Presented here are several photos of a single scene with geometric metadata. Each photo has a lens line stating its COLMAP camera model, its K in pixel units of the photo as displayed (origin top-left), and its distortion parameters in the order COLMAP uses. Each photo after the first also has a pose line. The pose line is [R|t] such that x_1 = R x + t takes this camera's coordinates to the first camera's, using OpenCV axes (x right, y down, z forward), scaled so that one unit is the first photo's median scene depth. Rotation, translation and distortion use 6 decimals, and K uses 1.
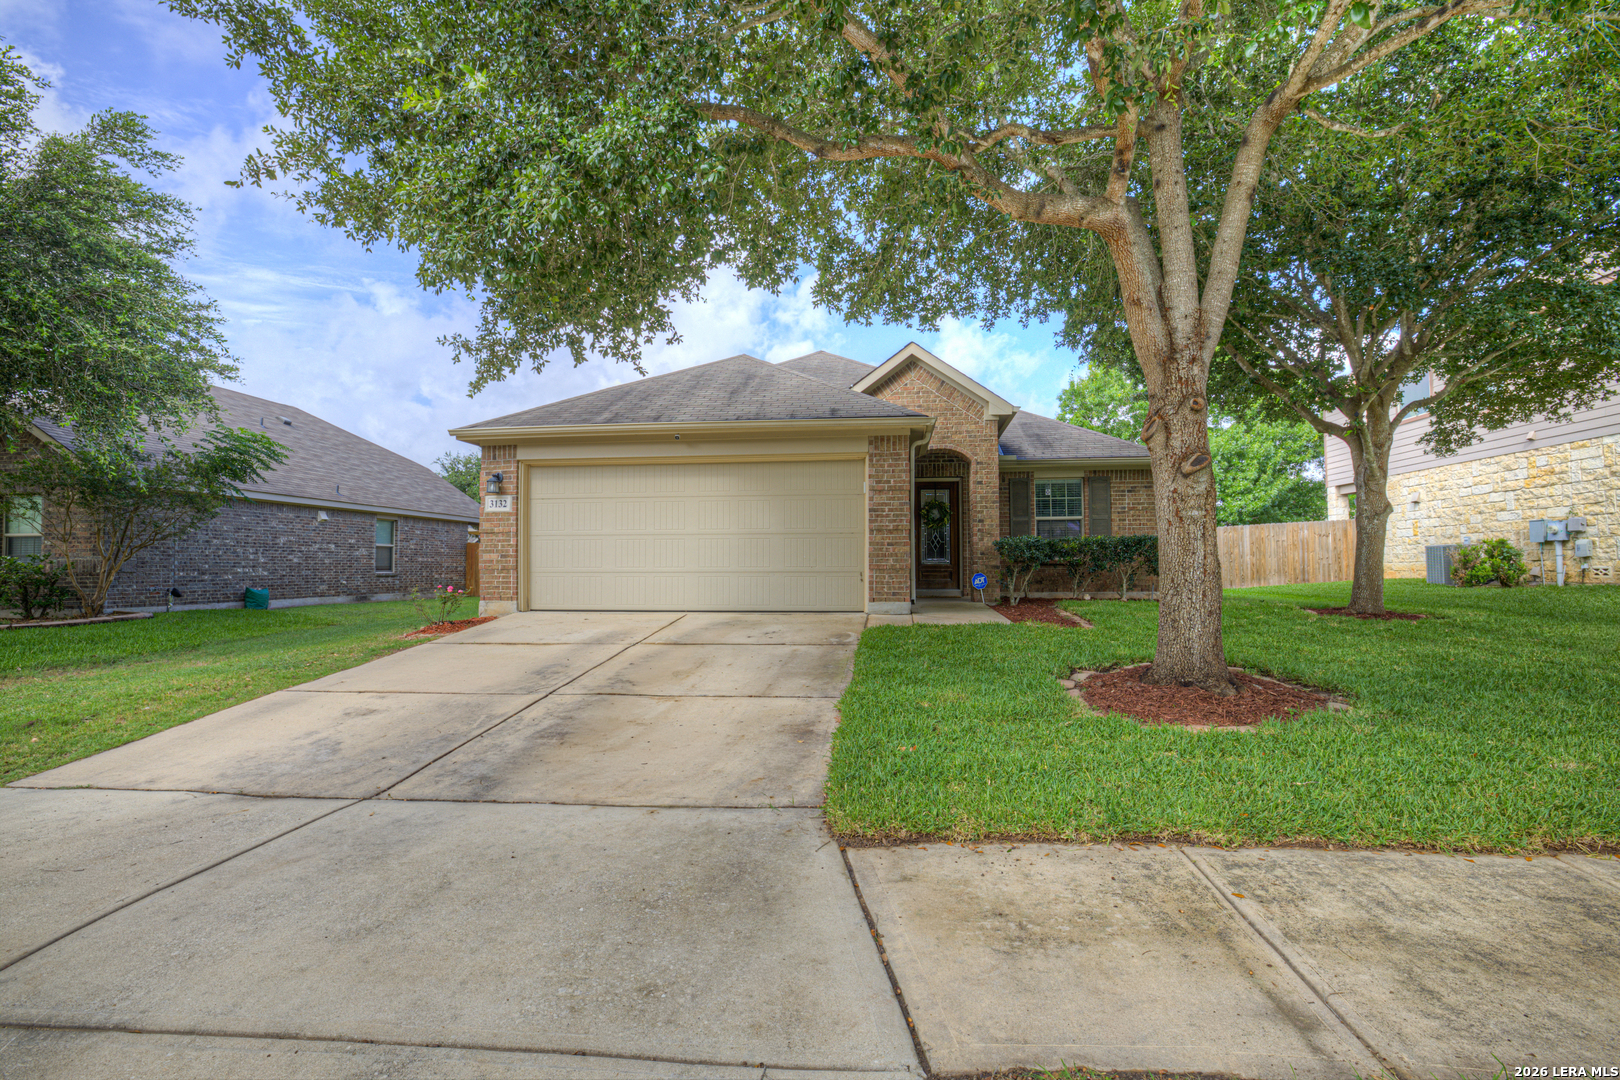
lens RADIAL K [[772.3, 0, 806.1], [0, 772.3, 549.1], [0, 0, 1]] dist [-0.029929, -0.000312]
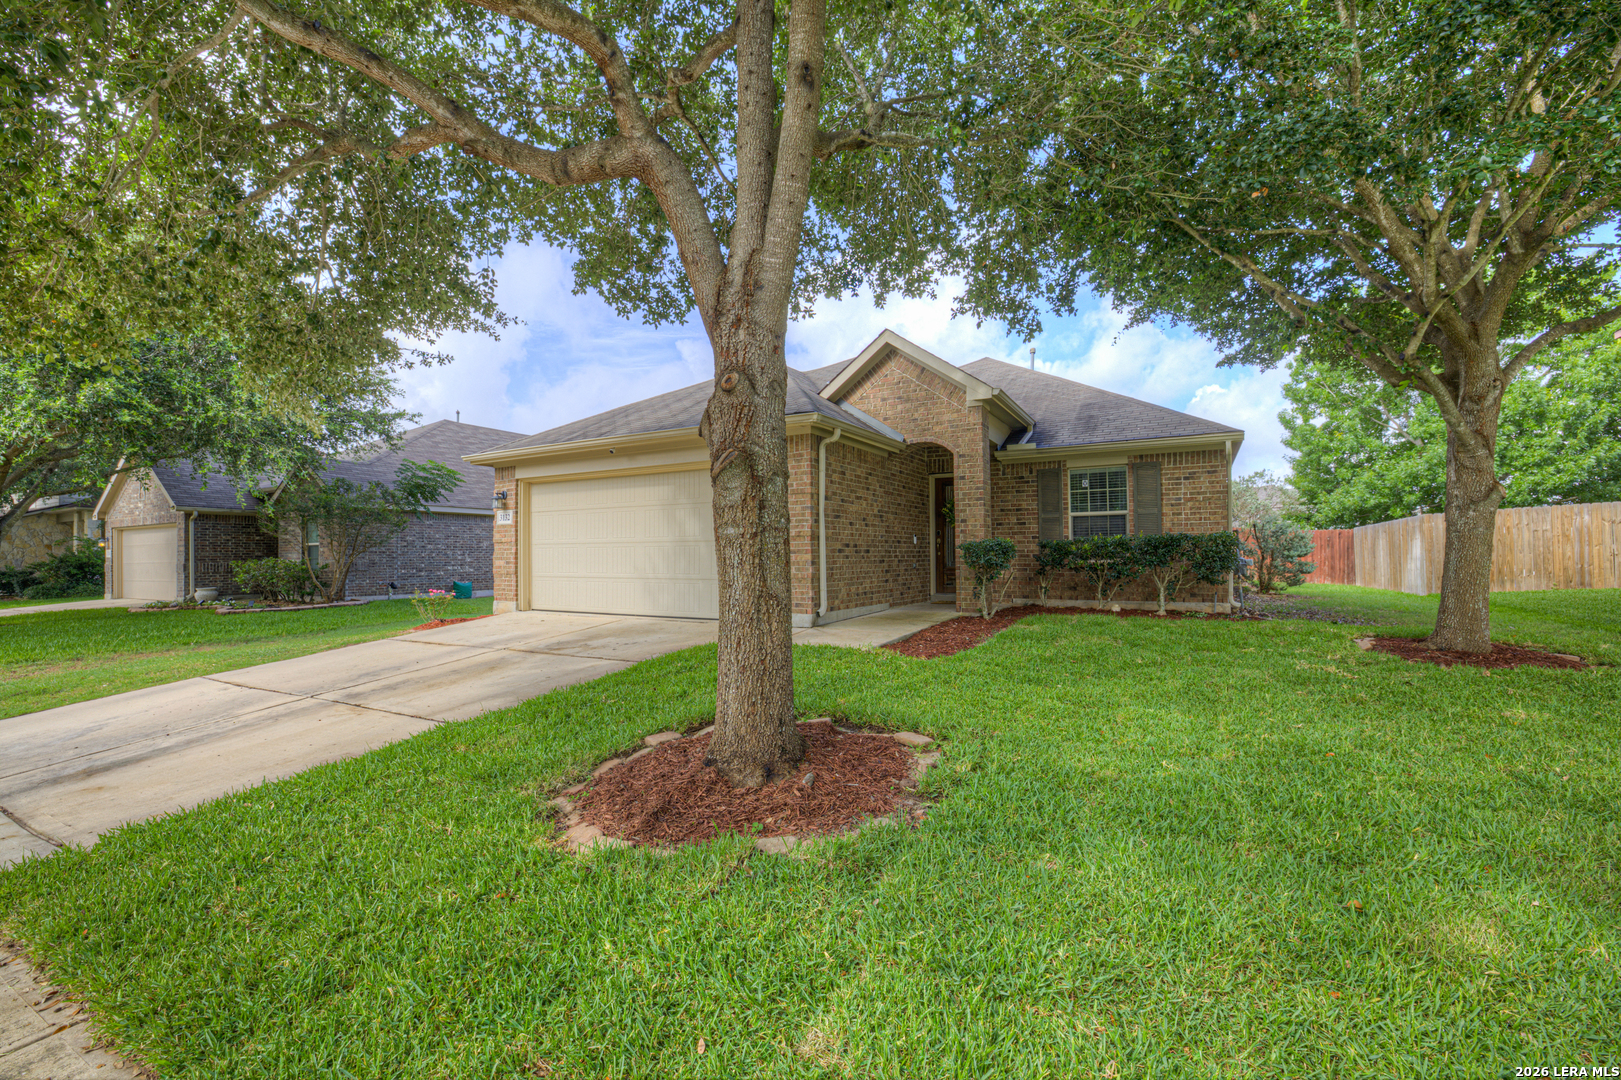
lens RADIAL K [[696.8, 0, 811.4], [0, 696.8, 545.5], [0, 0, 1]] dist [-0.022394, -0.000155]
pose [[0.917788, -0.007747, -0.396994, 0.379383], [0.012630, 0.999873, 0.009687, -0.017704], [0.396869, -0.013905, 0.917770, 0.189883]]
